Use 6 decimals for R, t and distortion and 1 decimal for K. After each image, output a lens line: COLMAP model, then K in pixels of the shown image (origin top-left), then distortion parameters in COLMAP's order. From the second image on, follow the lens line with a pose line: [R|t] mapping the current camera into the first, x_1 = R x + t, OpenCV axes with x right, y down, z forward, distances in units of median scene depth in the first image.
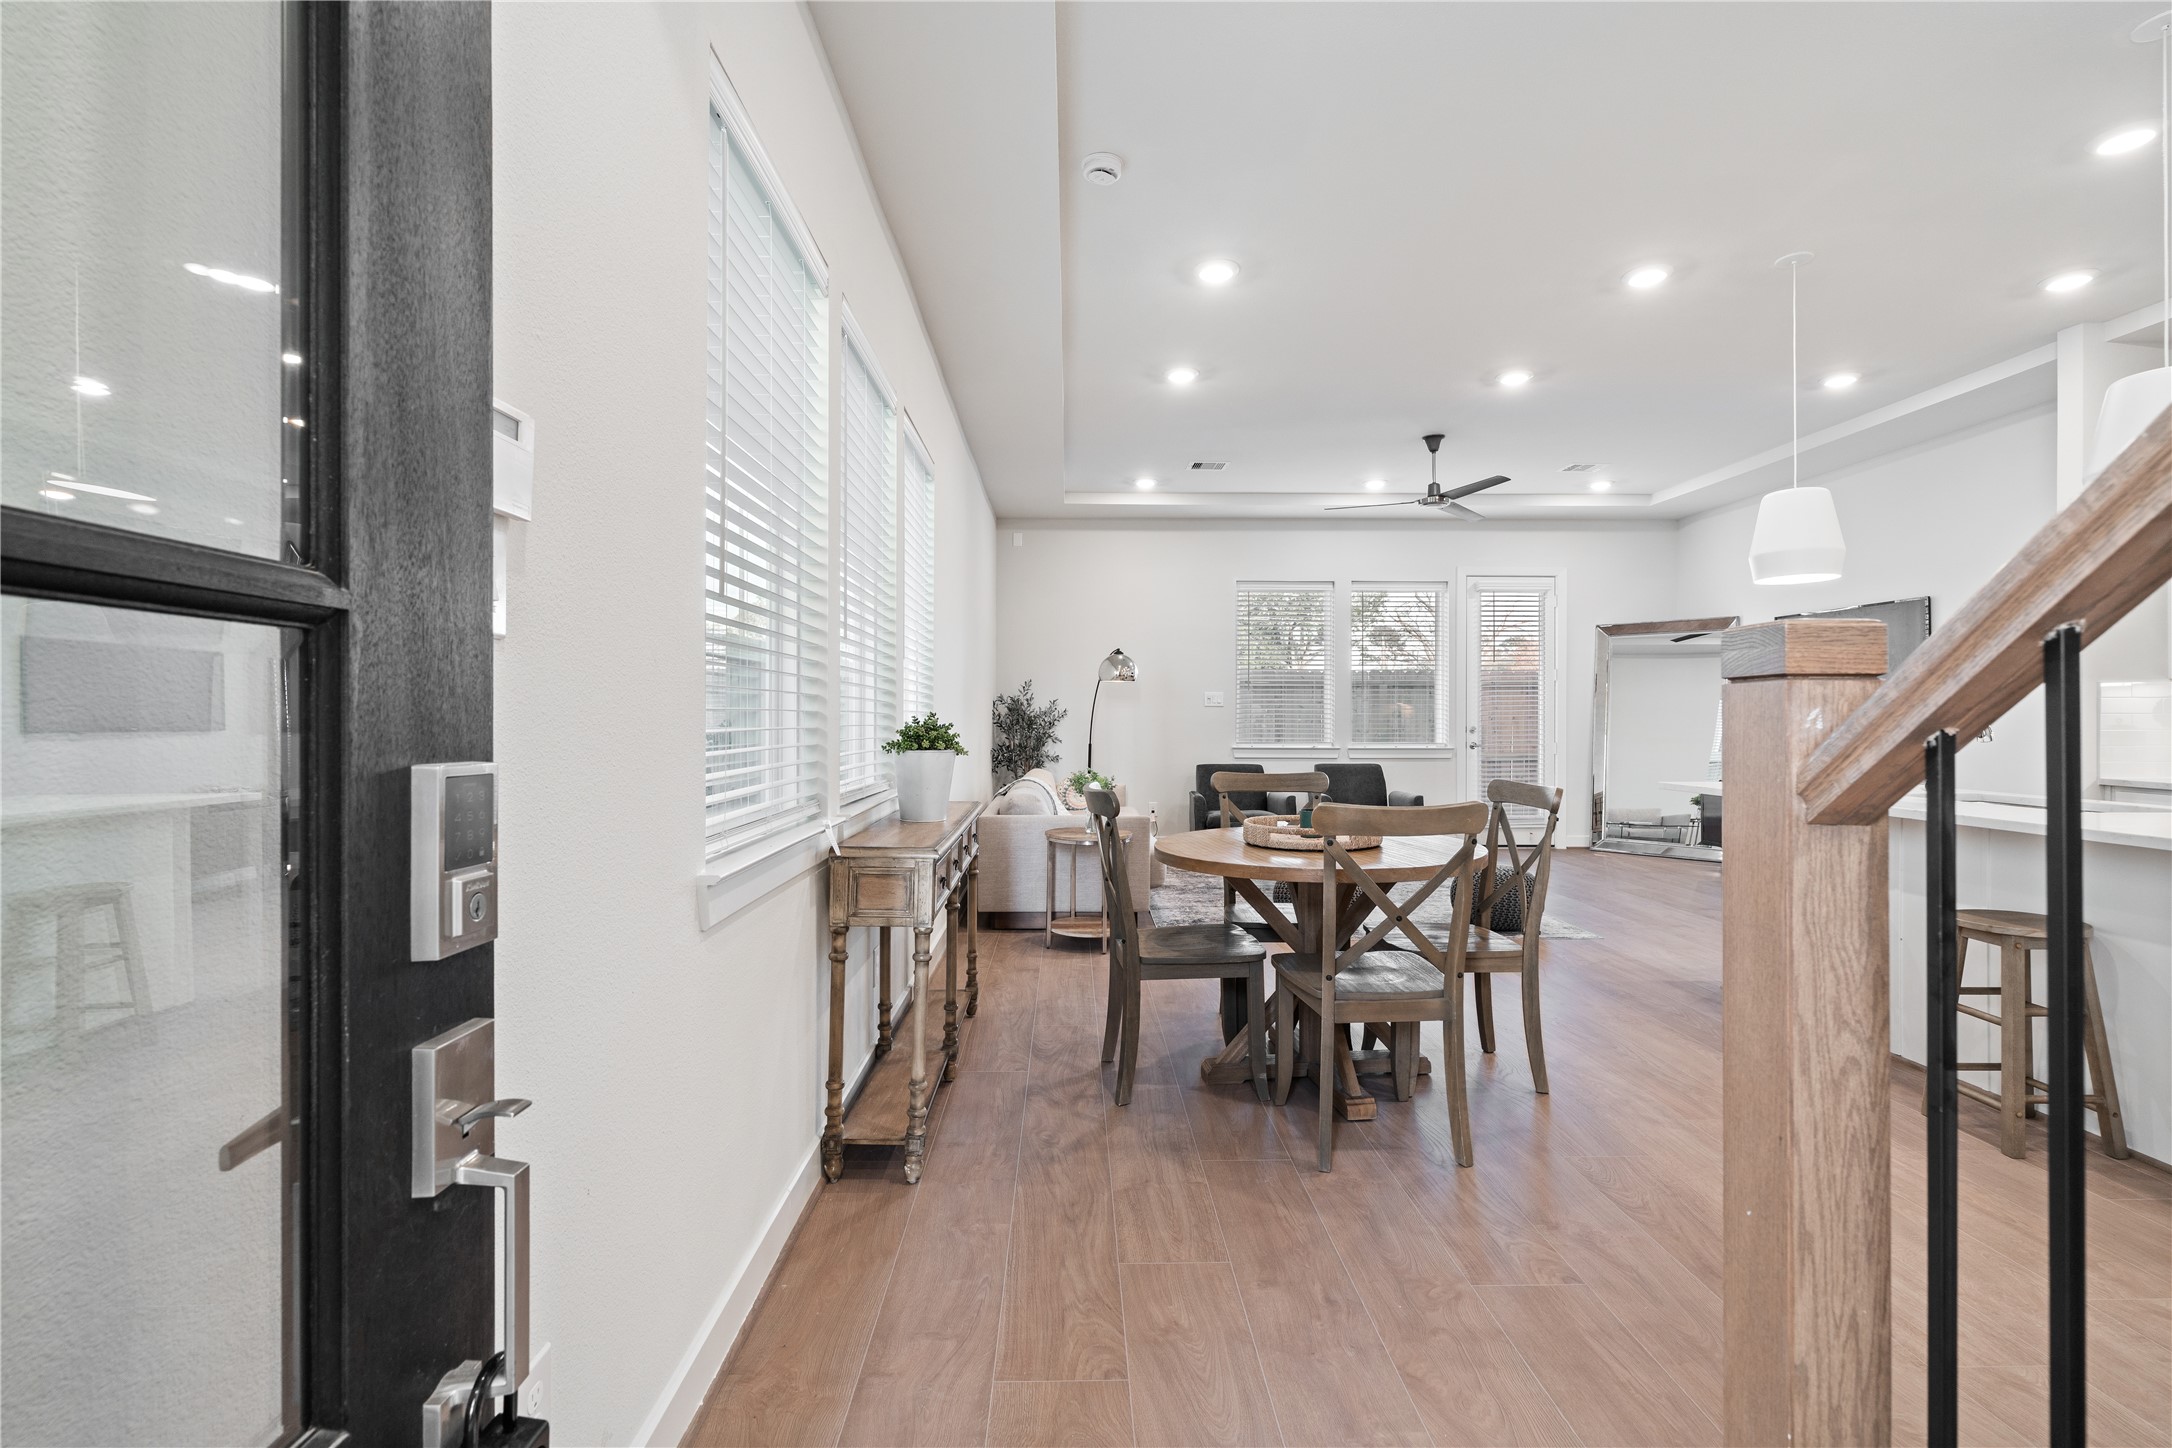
lens RADIAL K [[971.3, 0, 1089.0], [0, 971.3, 714.0], [0, 0, 1]] dist [-0.001974, 0.001511]
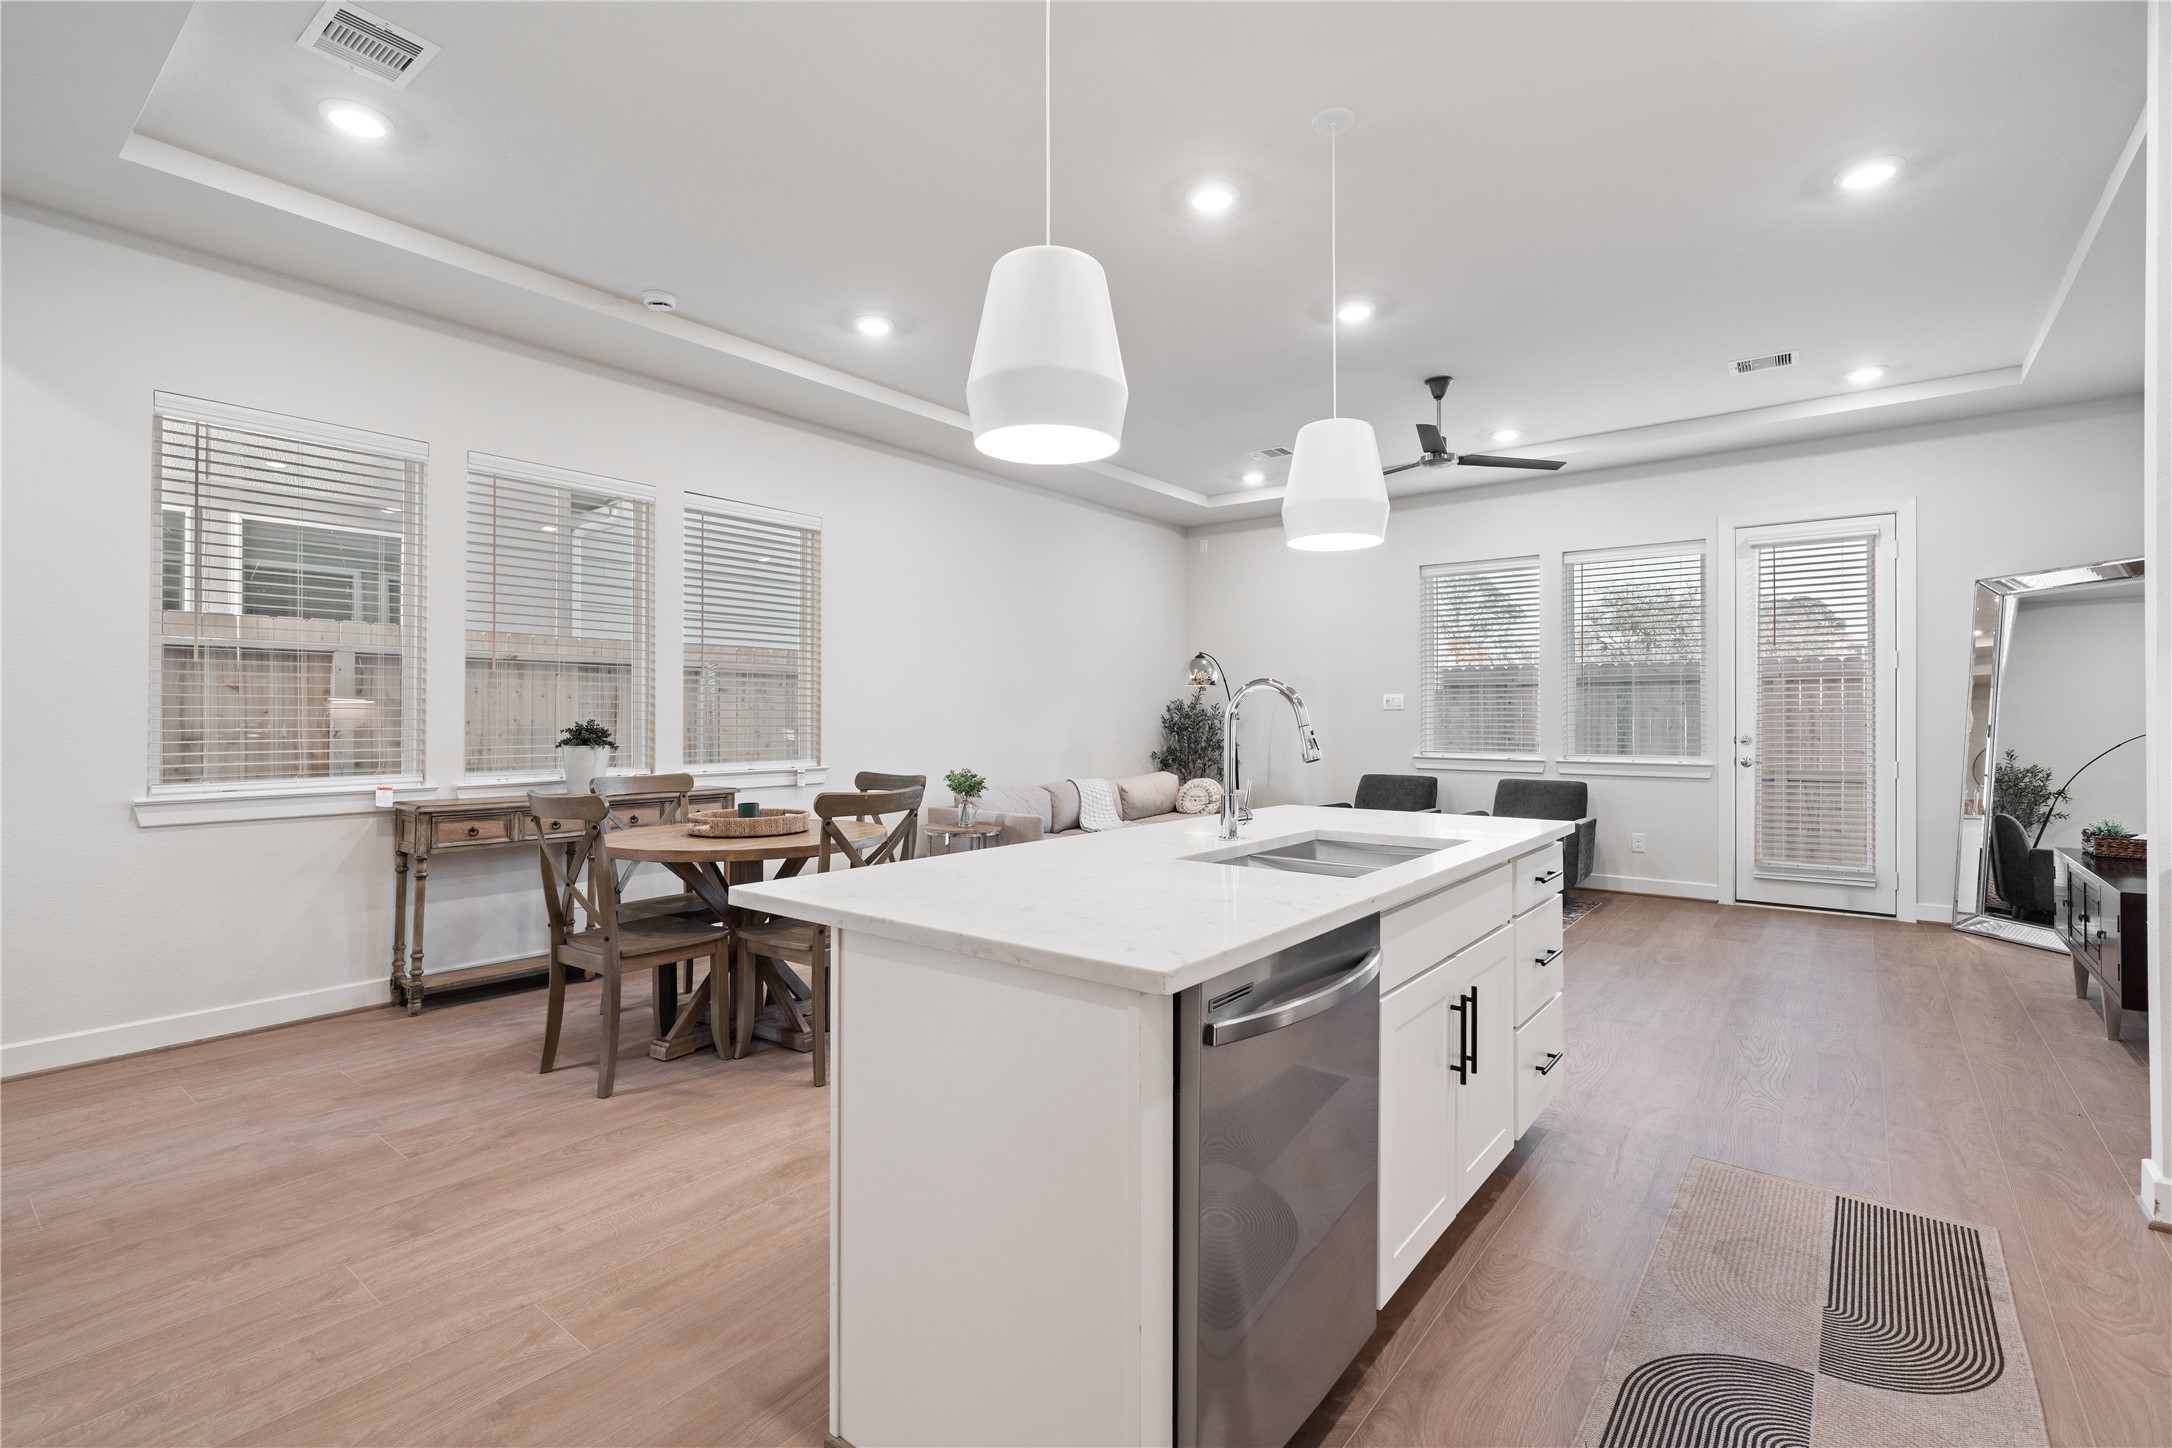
lens RADIAL K [[980.3, 0, 1086.0], [0, 980.3, 711.3], [0, 0, 1]] dist [-0.004425, 0.000085]
pose [[0.775607, -0.003313, -0.631208, 0.728040], [-0.000682, 0.999981, -0.006087, -0.001512], [0.631216, 0.005152, 0.775590, 0.198395]]
